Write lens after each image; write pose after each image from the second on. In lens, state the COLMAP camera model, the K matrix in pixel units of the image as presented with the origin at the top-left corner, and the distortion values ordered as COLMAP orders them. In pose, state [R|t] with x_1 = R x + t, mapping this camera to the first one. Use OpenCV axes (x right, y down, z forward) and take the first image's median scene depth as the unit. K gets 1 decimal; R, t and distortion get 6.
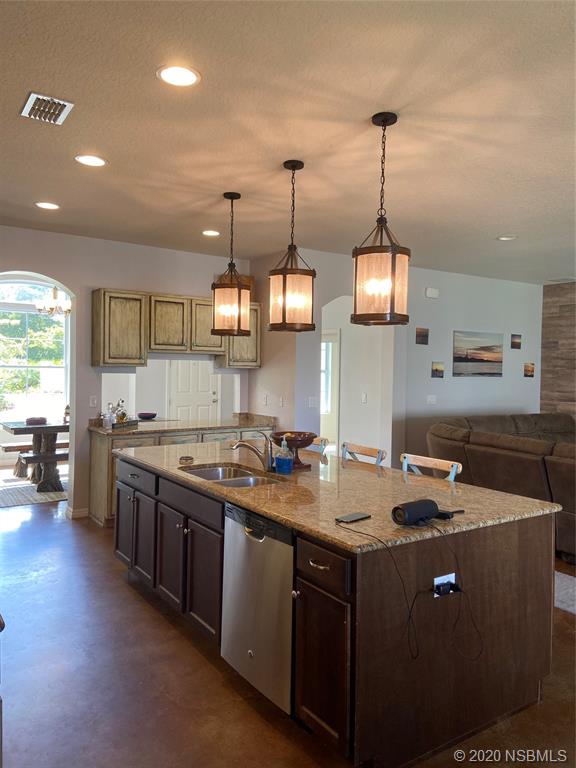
lens RADIAL K [[579.2, 0, 288.2], [0, 579.2, 376.2], [0, 0, 1]] dist [0.132030, -0.150966]
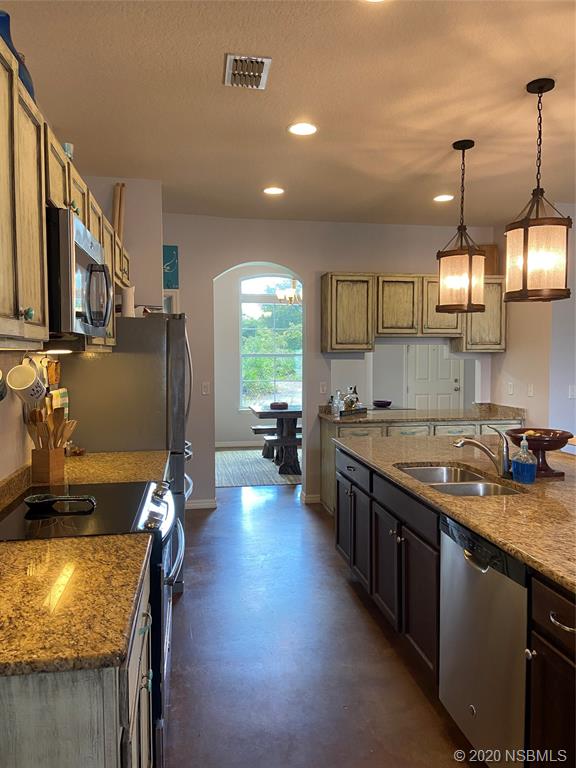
lens RADIAL K [[575.8, 0, 291.6], [0, 575.8, 377.1], [0, 0, 1]] dist [0.122878, -0.152695]
pose [[0.913545, 0.000991, -0.406736, 0.022003], [0.007993, 0.999760, 0.020388, 0.005707], [0.406659, -0.021877, 0.913318, 0.122393]]
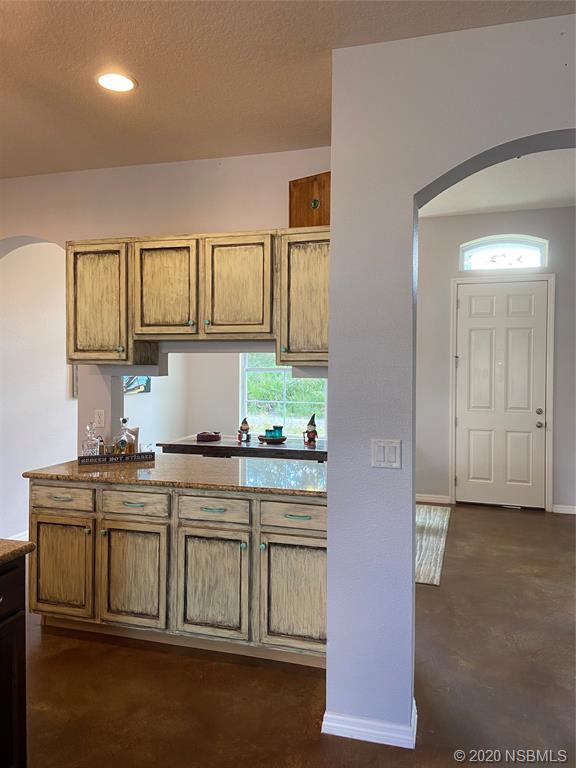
lens RADIAL K [[579.2, 0, 288.2], [0, 579.2, 376.2], [0, 0, 1]] dist [0.132030, -0.150966]
pose [[0.617215, 0.001694, -0.786793, 0.434056], [-0.008437, 0.999954, -0.004465, -0.004528], [0.786749, 0.009394, 0.617201, 1.038997]]
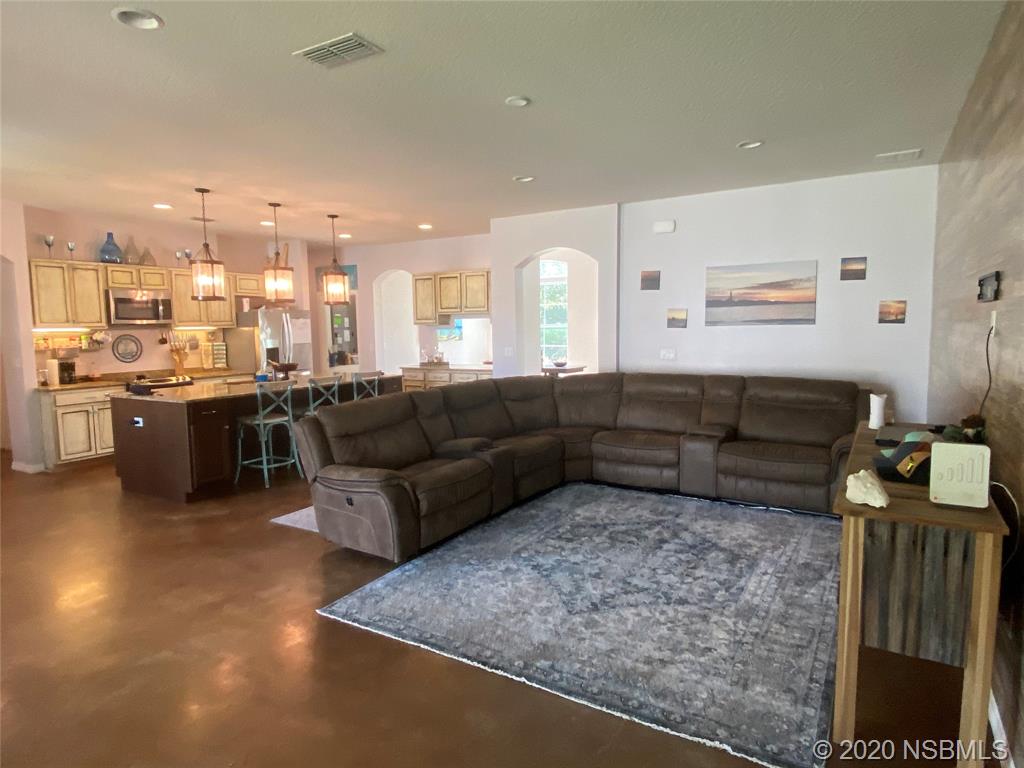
lens RADIAL K [[606.8, 0, 510.1], [0, 606.8, 385.7], [0, 0, 1]] dist [0.053163, -0.061219]
pose [[0.418573, 0.067639, -0.905661, 1.644343], [0.009443, 0.996845, 0.078813, 0.024407], [0.908134, -0.041541, 0.416614, 0.723747]]
